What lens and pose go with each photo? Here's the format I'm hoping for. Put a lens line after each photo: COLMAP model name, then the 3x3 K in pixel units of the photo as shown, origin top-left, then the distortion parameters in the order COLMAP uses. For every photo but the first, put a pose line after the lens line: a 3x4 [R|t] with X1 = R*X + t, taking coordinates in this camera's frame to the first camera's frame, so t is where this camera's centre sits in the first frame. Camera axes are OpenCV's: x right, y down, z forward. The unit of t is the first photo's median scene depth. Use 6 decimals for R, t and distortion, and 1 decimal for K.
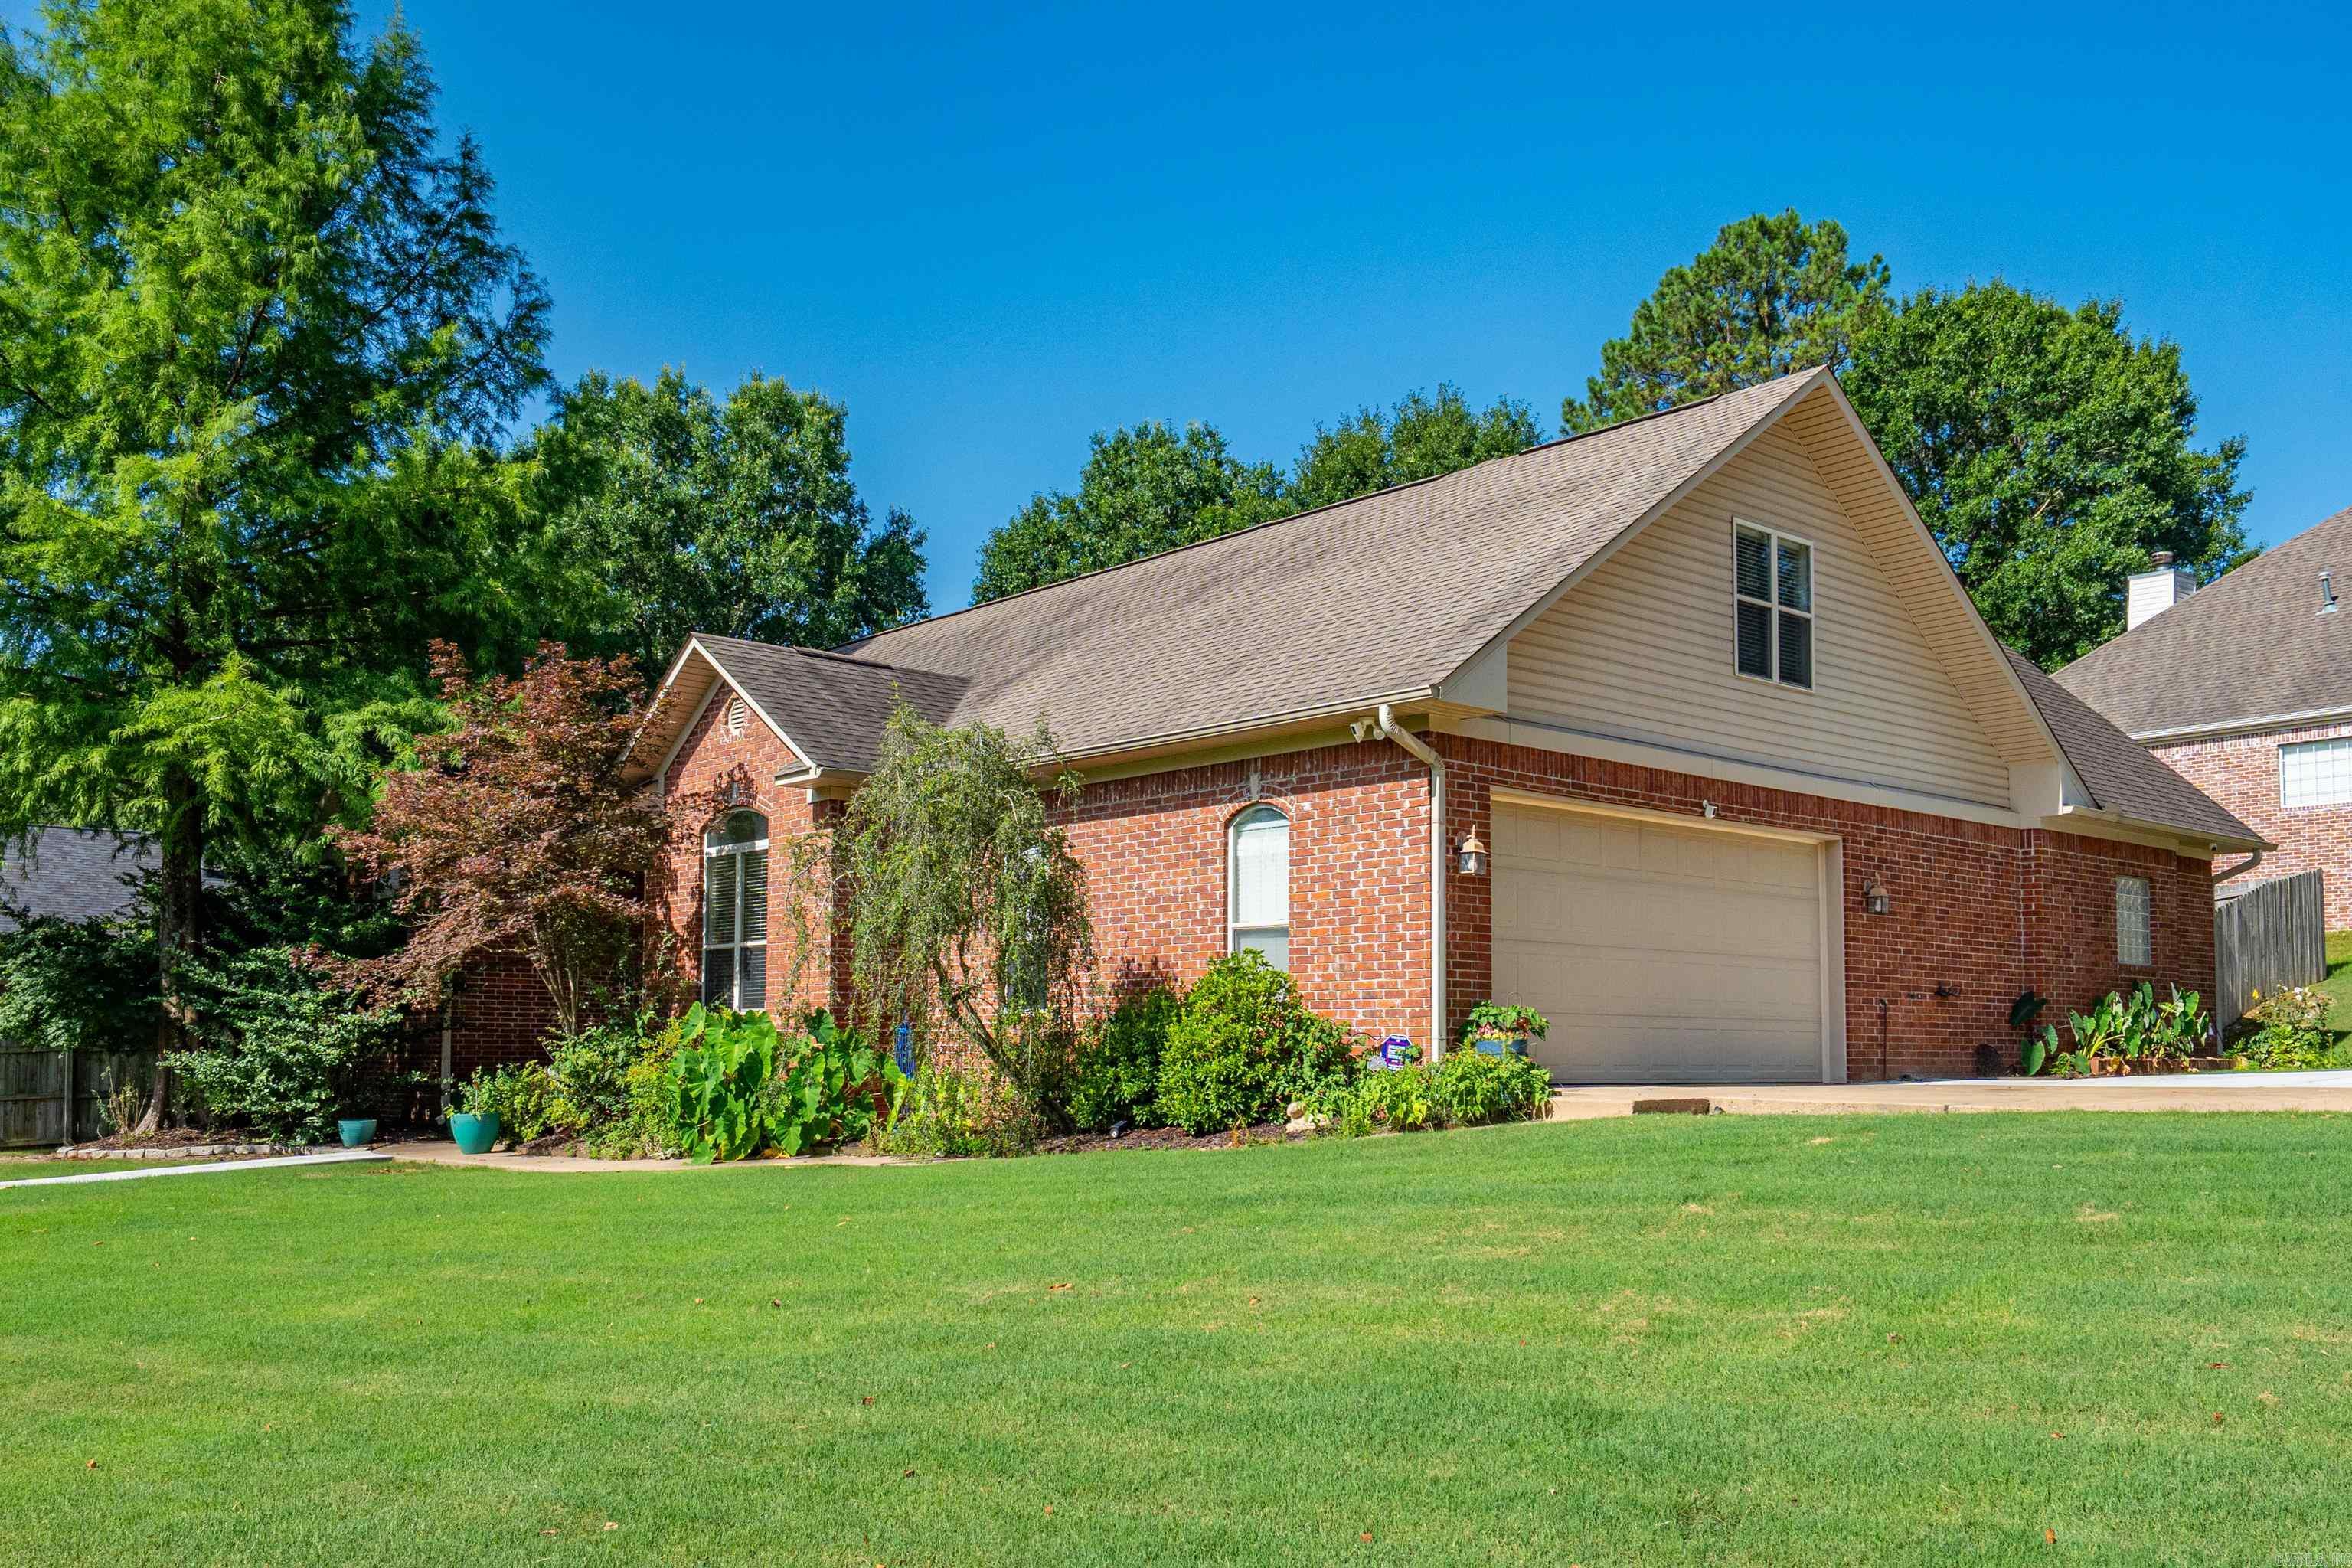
lens RADIAL K [[1943.9, 0, 1169.2], [0, 1943.9, 780.4], [0, 0, 1]] dist [0.011619, 0.009239]
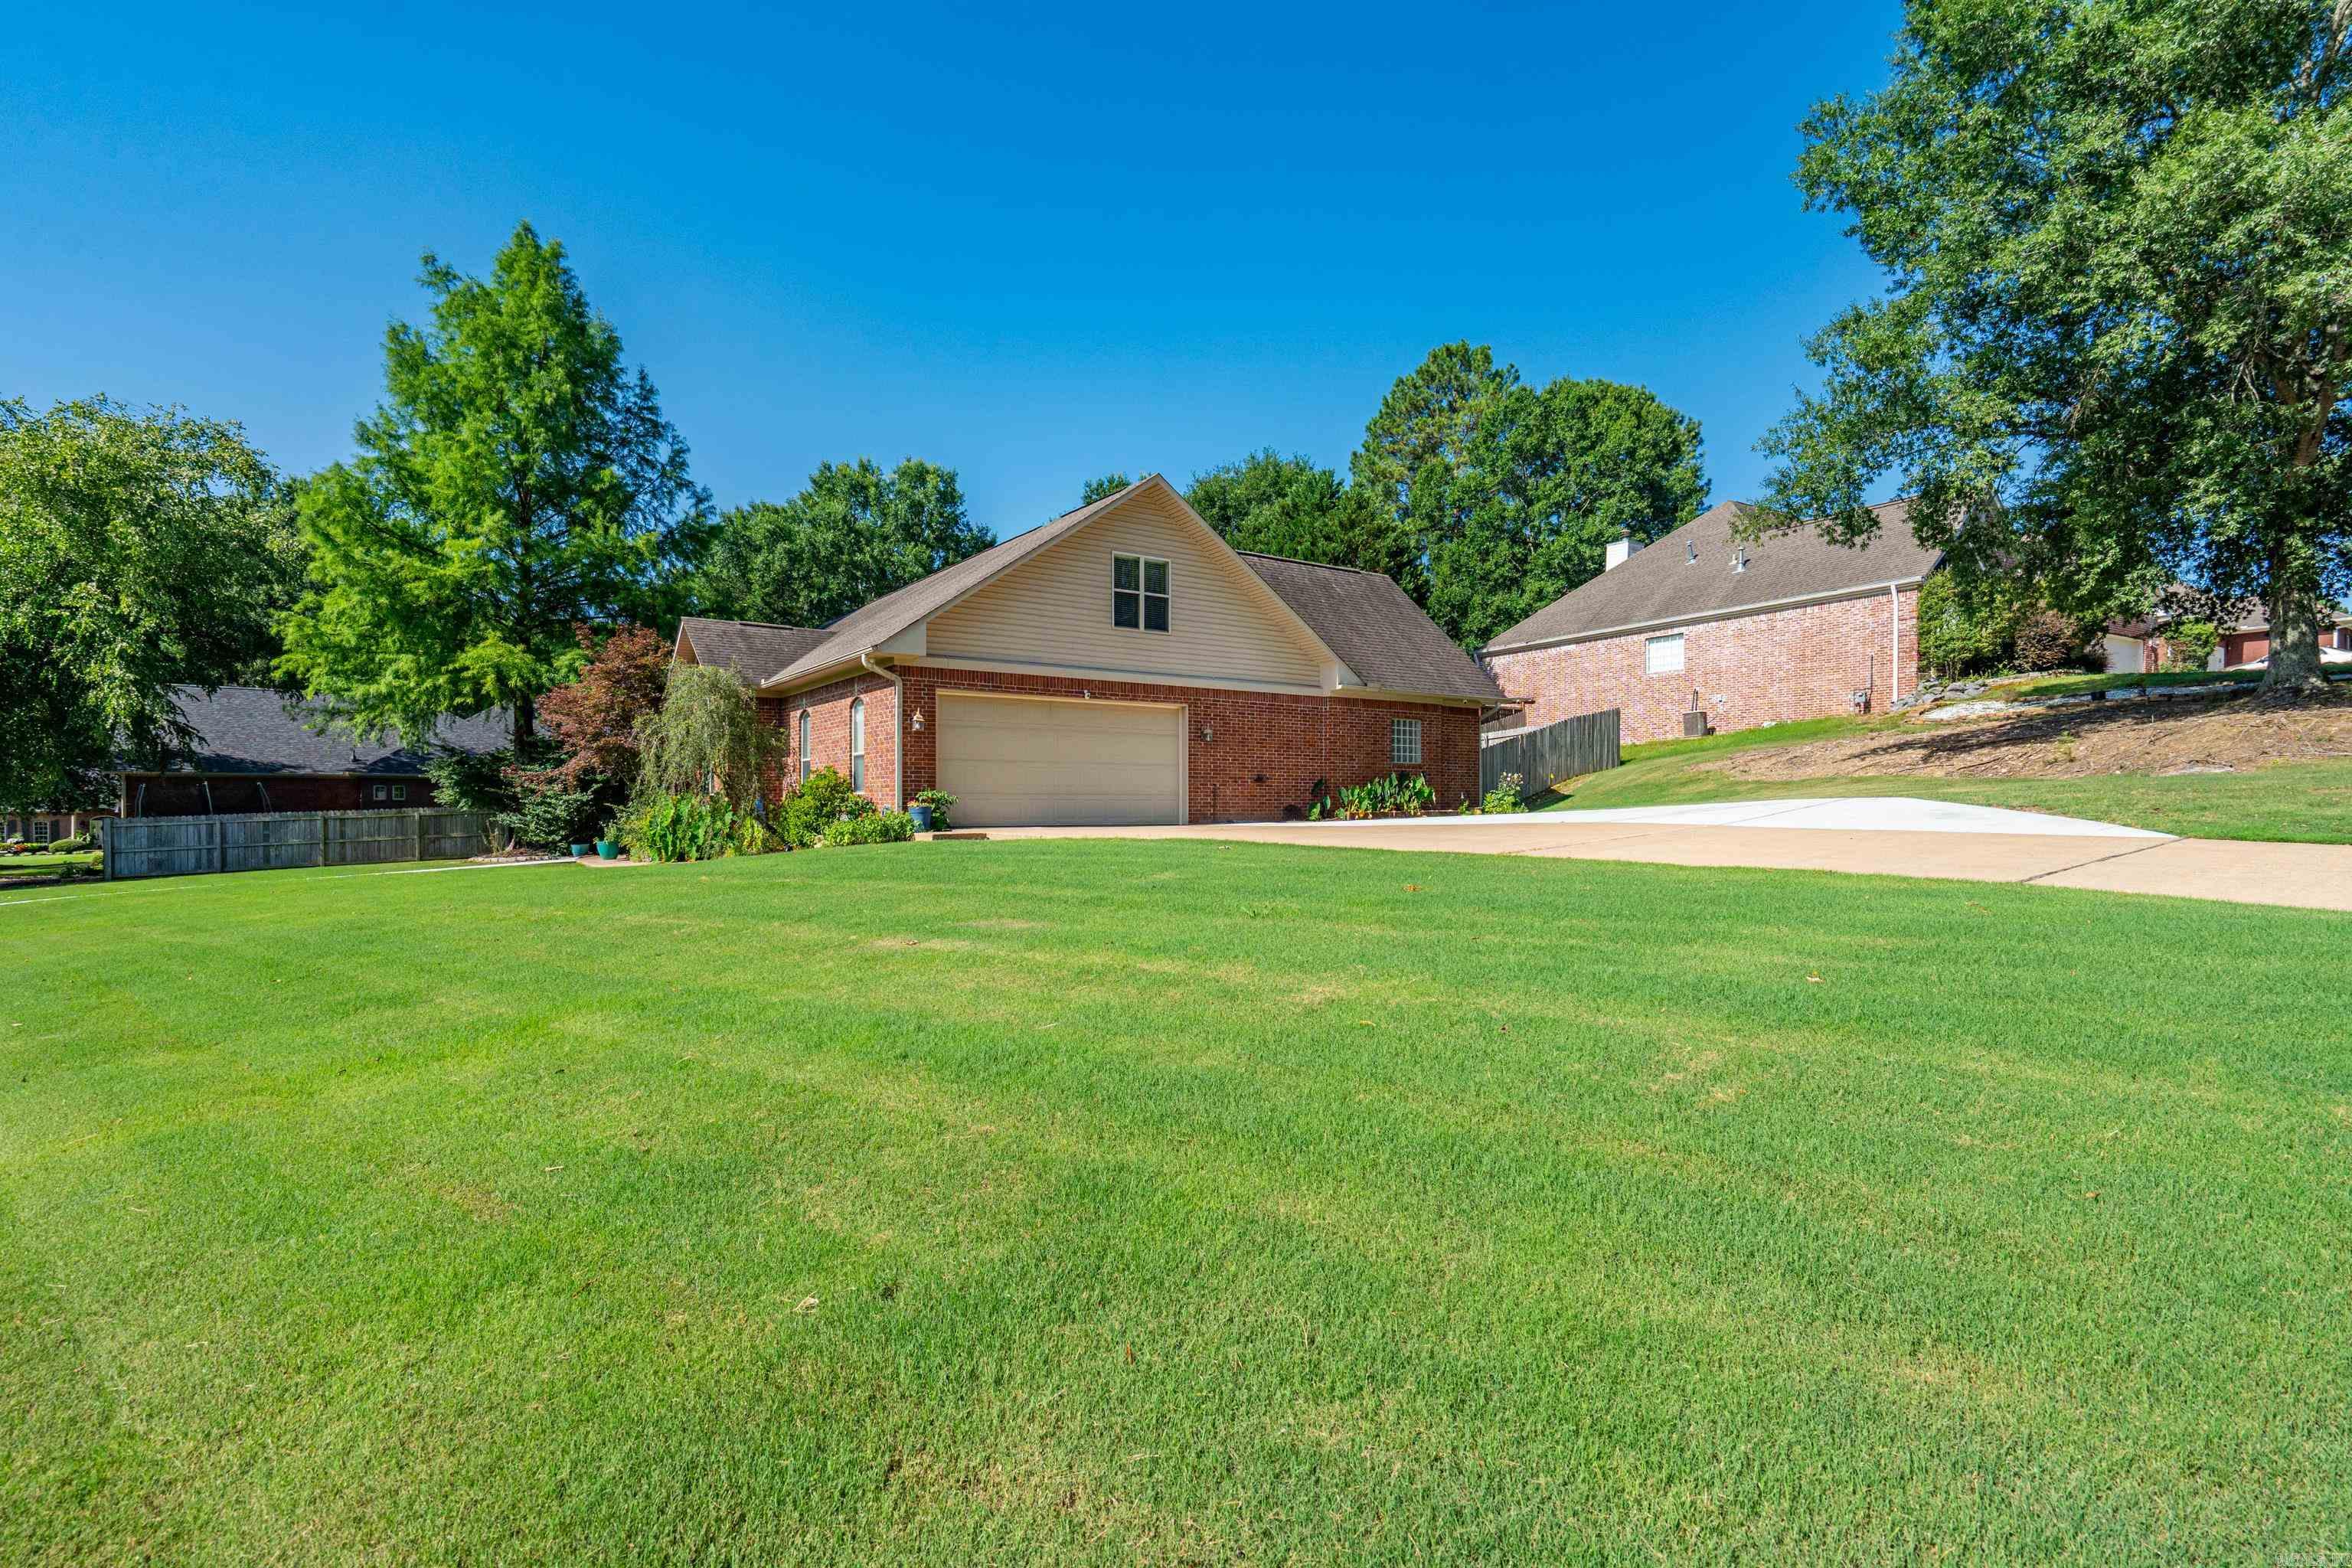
lens RADIAL K [[1071.8, 0, 1143.7], [0, 1071.8, 750.5], [0, 0, 1]] dist [-0.006637, -0.000268]
pose [[0.992228, -0.014341, -0.123604, 0.413317], [0.024801, 0.996198, 0.083508, -0.017198], [0.121937, -0.085925, 0.988812, -0.112491]]
